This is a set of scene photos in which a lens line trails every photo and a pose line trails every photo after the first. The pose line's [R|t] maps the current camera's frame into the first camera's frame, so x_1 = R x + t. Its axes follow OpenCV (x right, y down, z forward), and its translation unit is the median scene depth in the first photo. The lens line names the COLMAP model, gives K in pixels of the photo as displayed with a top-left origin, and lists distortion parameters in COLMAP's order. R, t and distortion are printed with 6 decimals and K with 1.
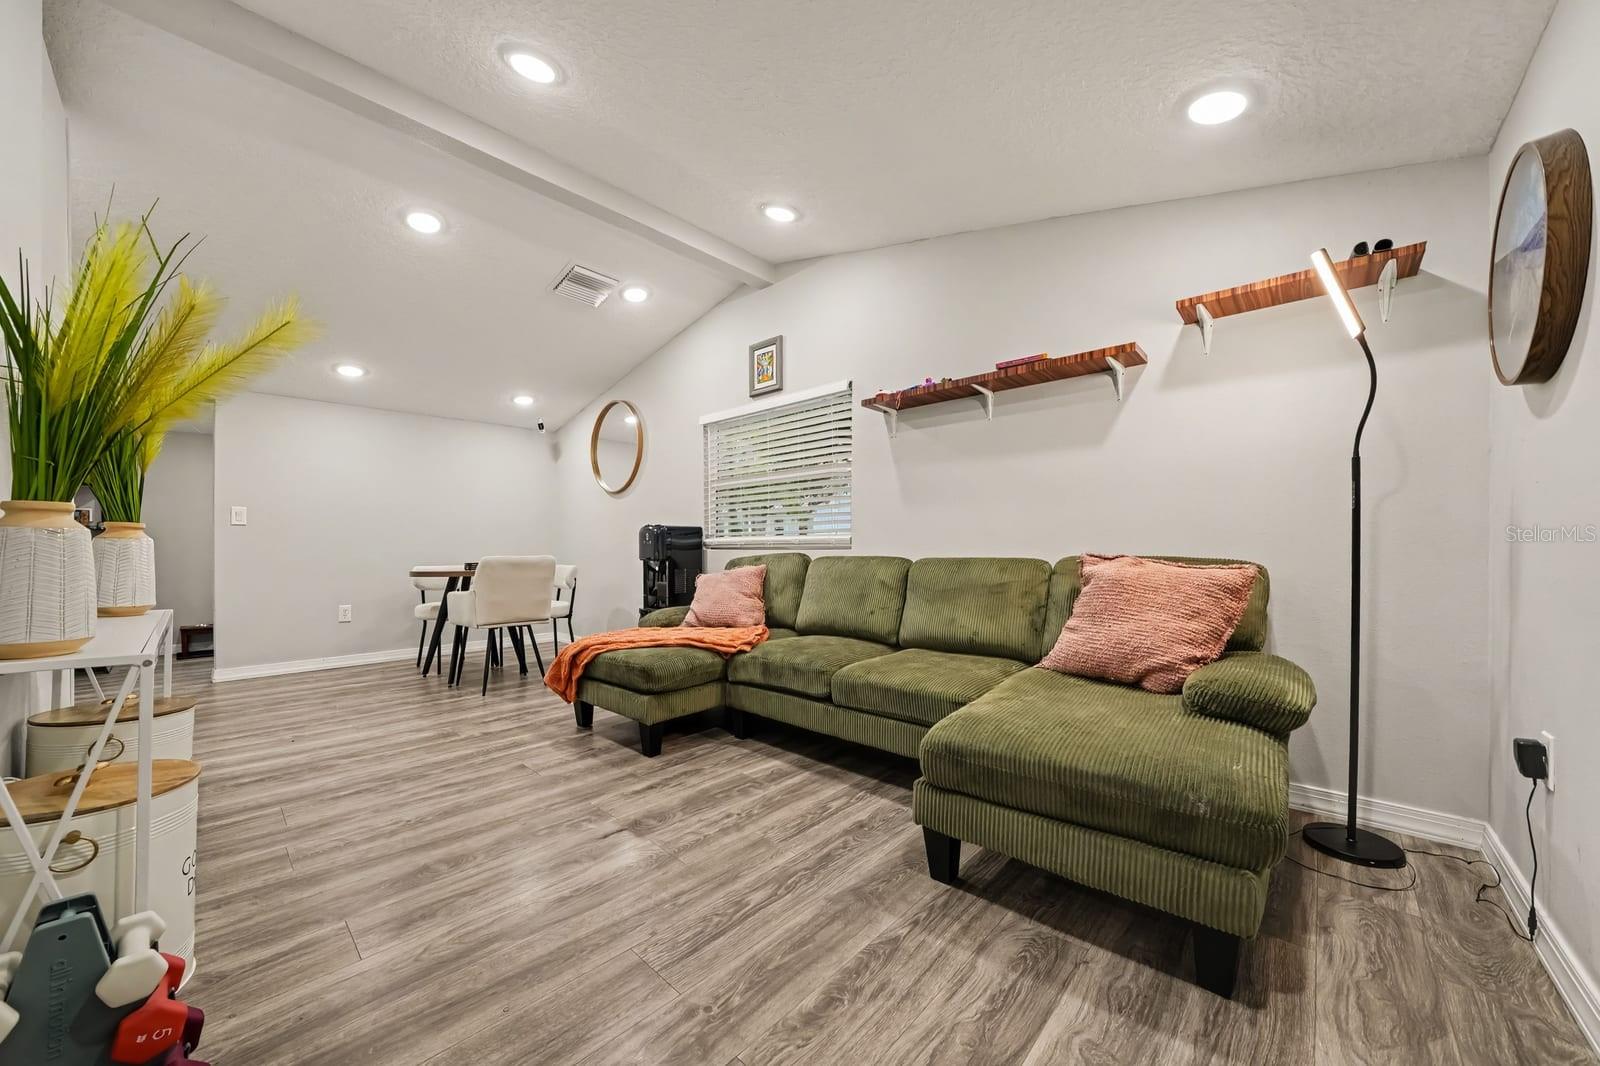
lens RADIAL K [[559.7, 0, 804.3], [0, 559.7, 560.3], [0, 0, 1]] dist [-0.001270, 0.000020]
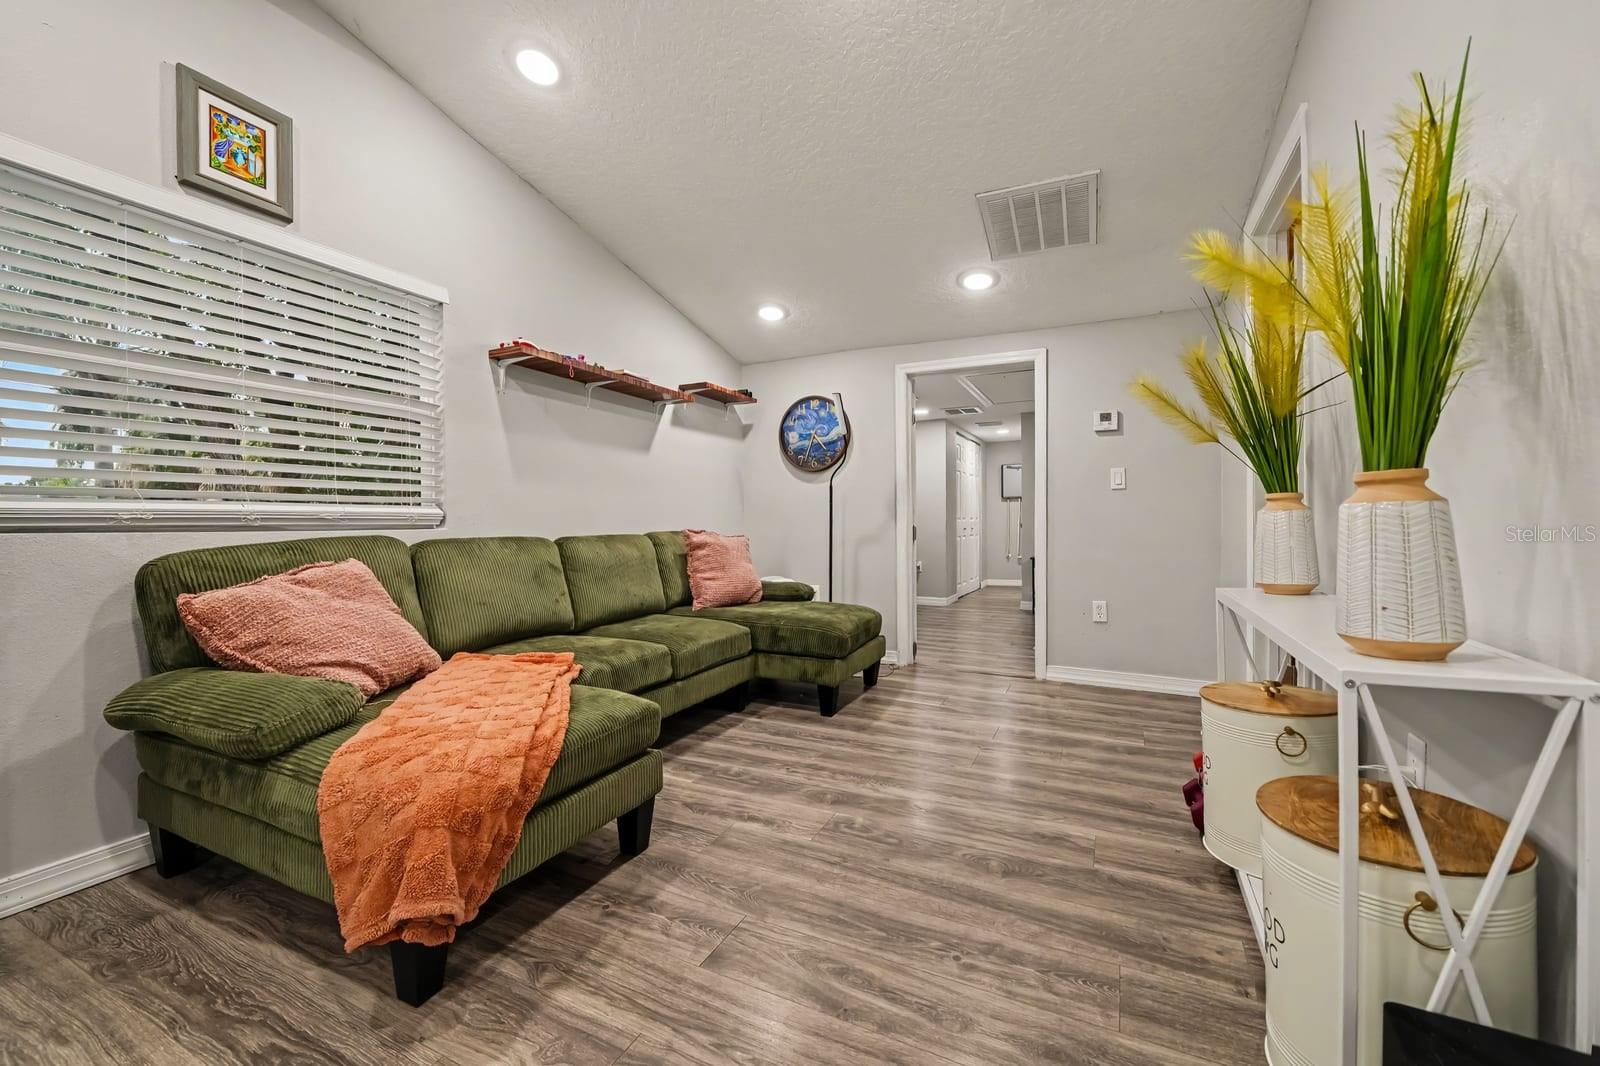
lens RADIAL K [[571.0, 0, 795.2], [0, 571.0, 526.9], [0, 0, 1]] dist [-0.000593, -0.000013]
pose [[-0.218509, -0.000782, 0.975835, -1.141261], [0.026098, 0.999637, 0.006644, -0.023945], [-0.975486, 0.026919, -0.218409, 1.150448]]
